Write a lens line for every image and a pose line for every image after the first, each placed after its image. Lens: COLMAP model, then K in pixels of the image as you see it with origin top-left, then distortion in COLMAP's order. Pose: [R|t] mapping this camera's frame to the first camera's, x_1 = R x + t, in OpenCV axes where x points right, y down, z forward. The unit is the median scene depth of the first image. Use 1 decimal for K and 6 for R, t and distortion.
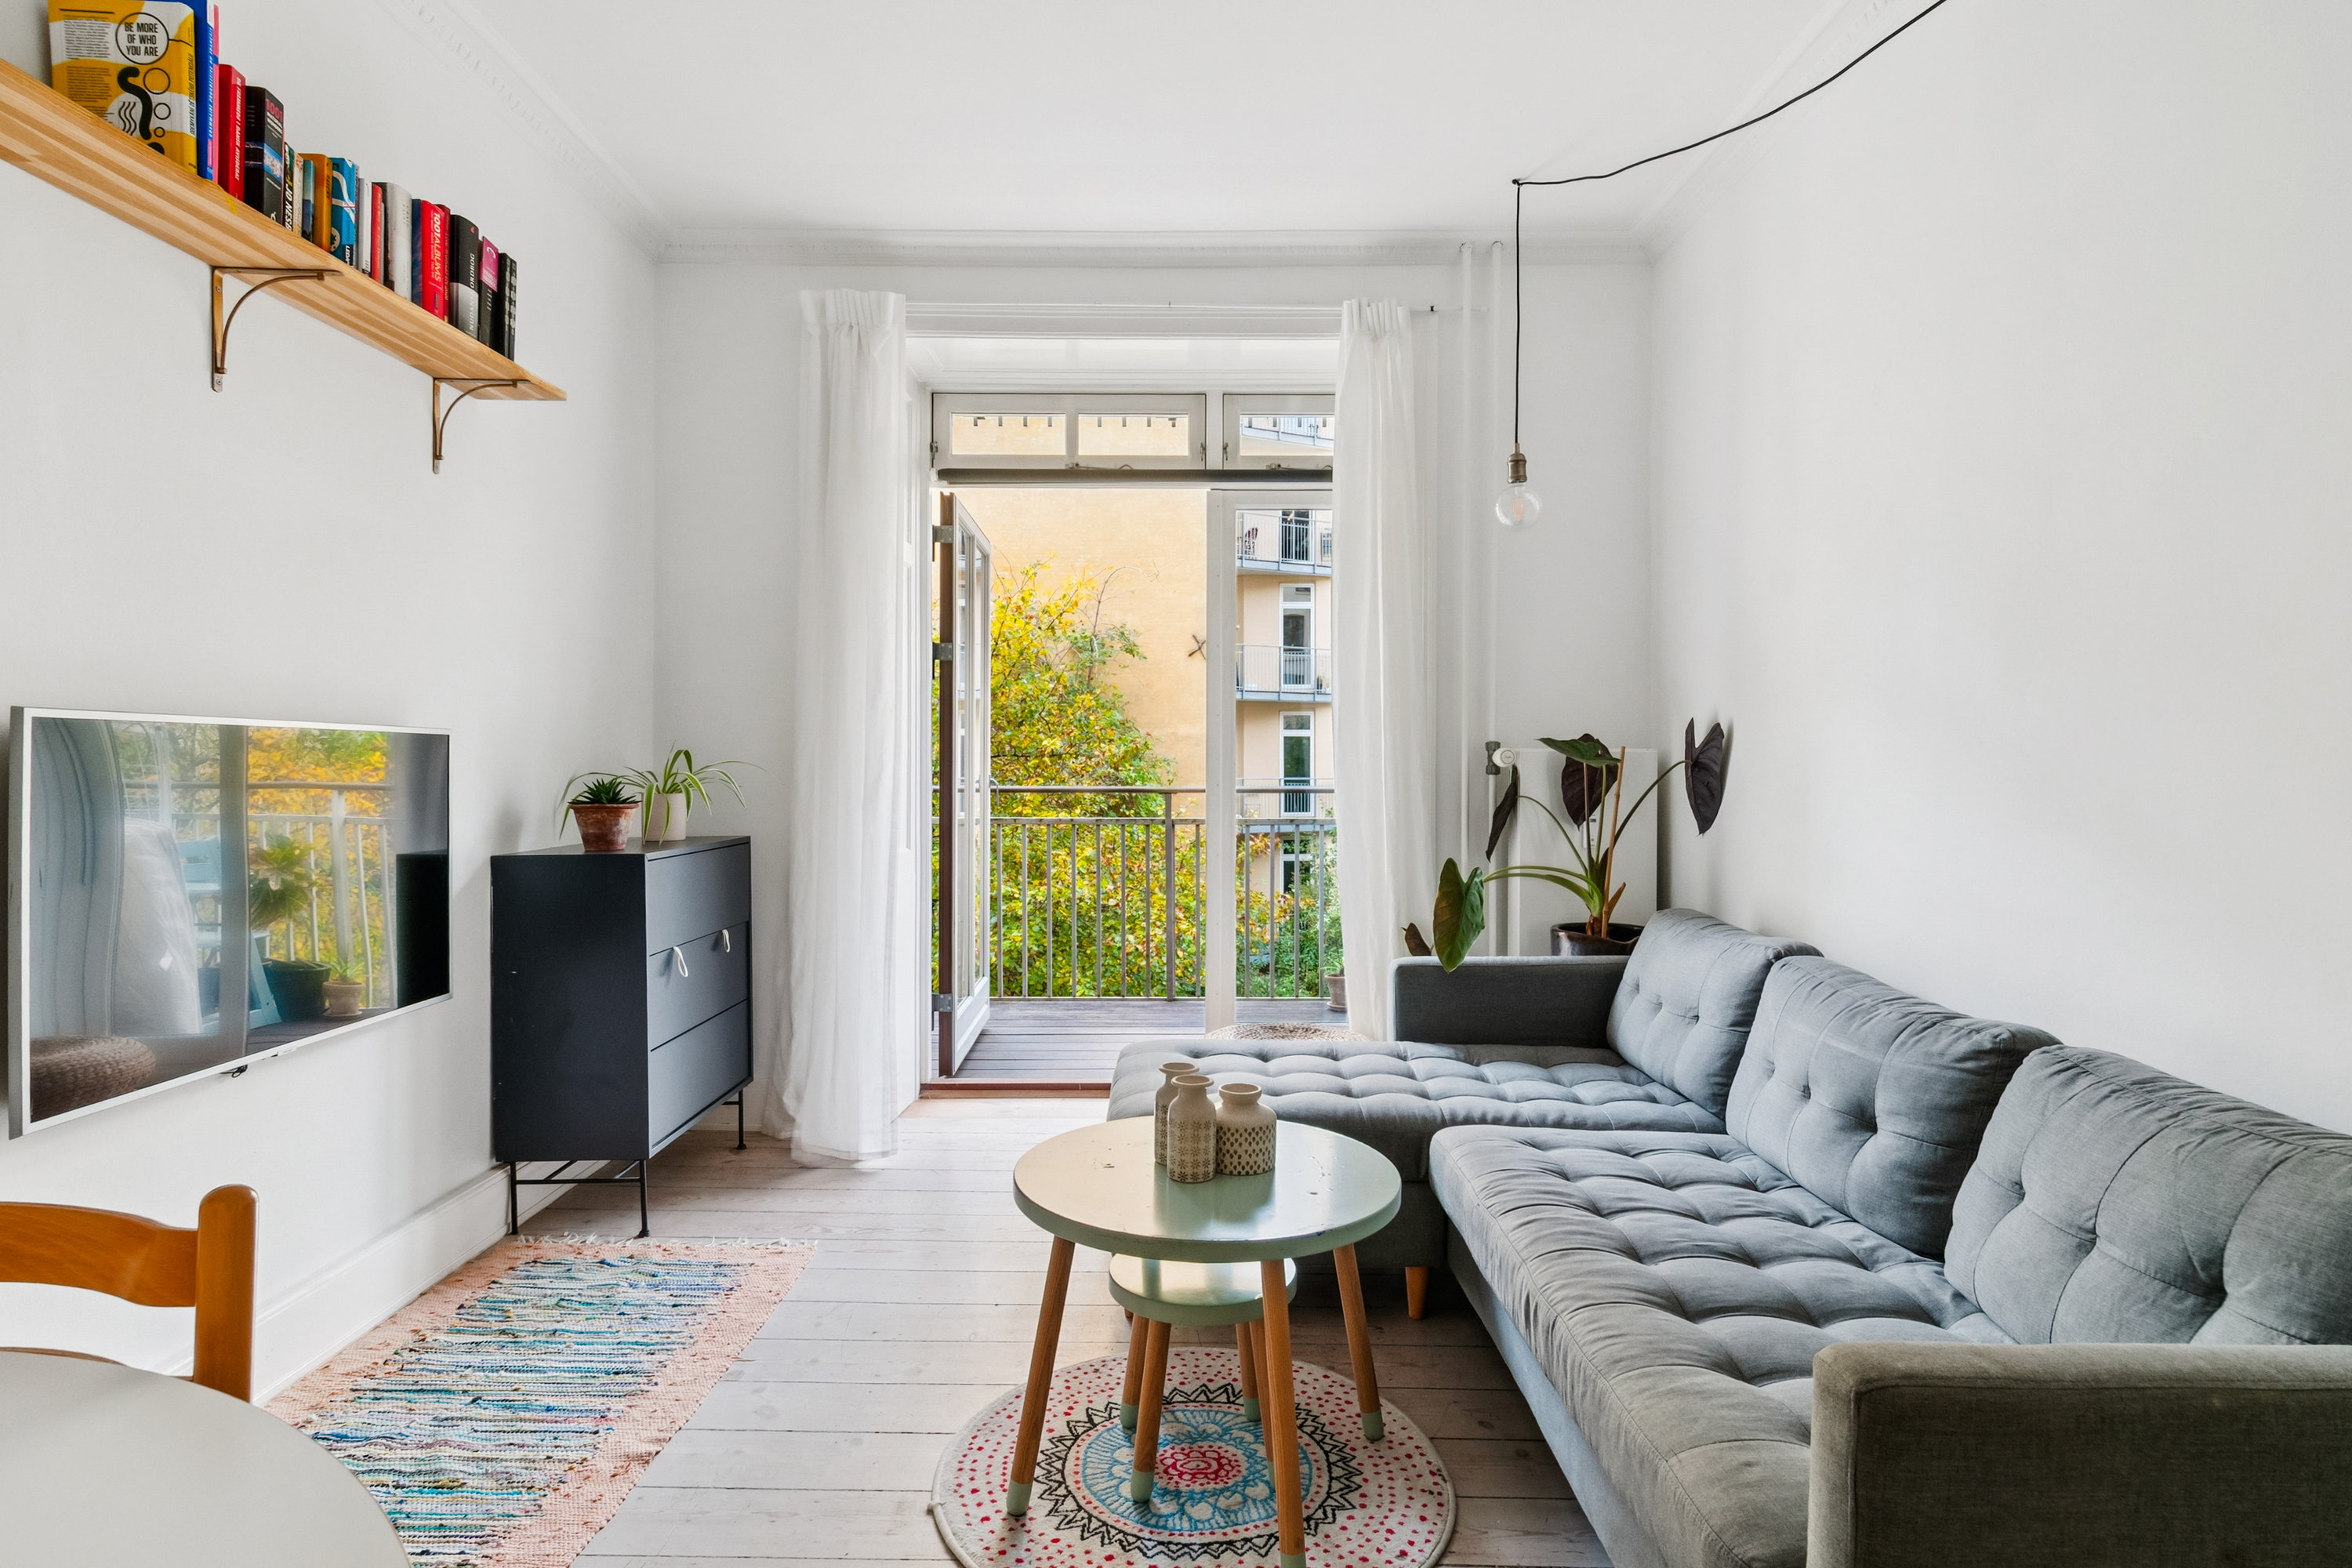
lens RADIAL K [[1240.1, 0, 1176.1], [0, 1240.1, 764.4], [0, 0, 1]] dist [0.013611, -0.012309]
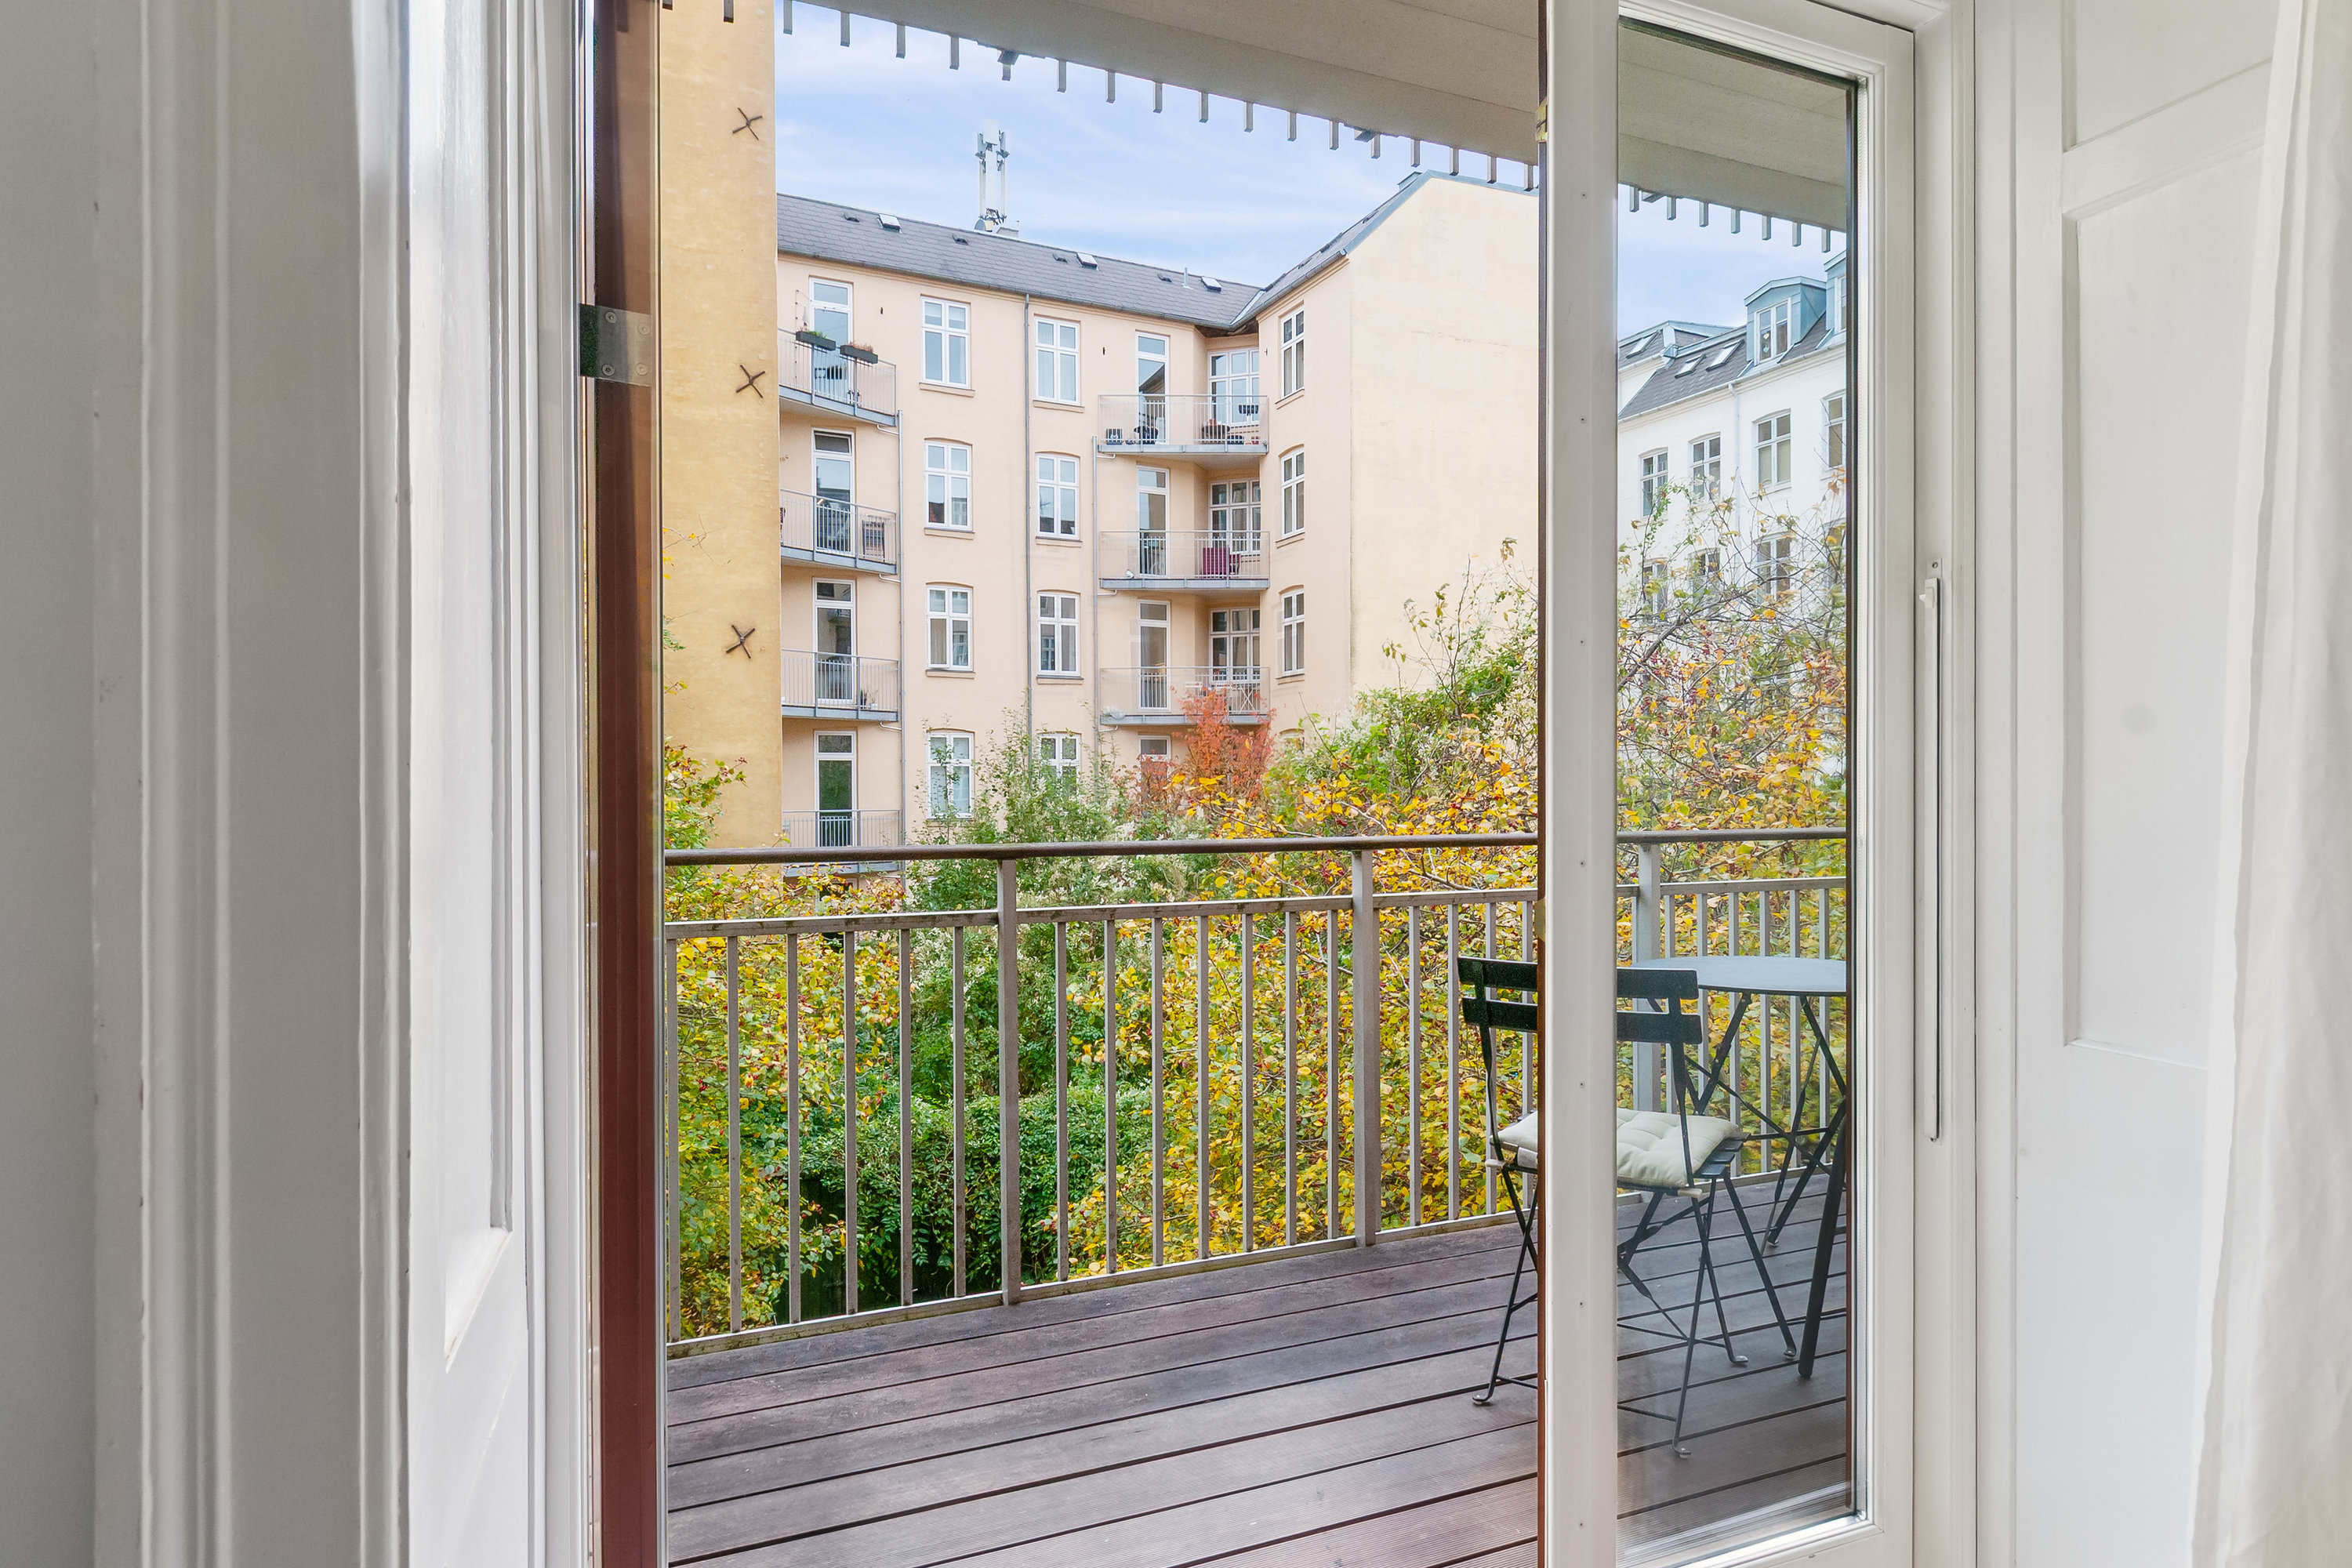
lens RADIAL K [[1240.1, 0, 1190.3], [0, 1240.1, 773.8], [0, 0, 1]] dist [0.013611, -0.012309]
pose [[0.906442, -0.001642, 0.422328, -0.309752], [0.009151, 0.999834, -0.015754, 0.012125], [-0.422232, 0.018145, 0.906306, 1.151657]]
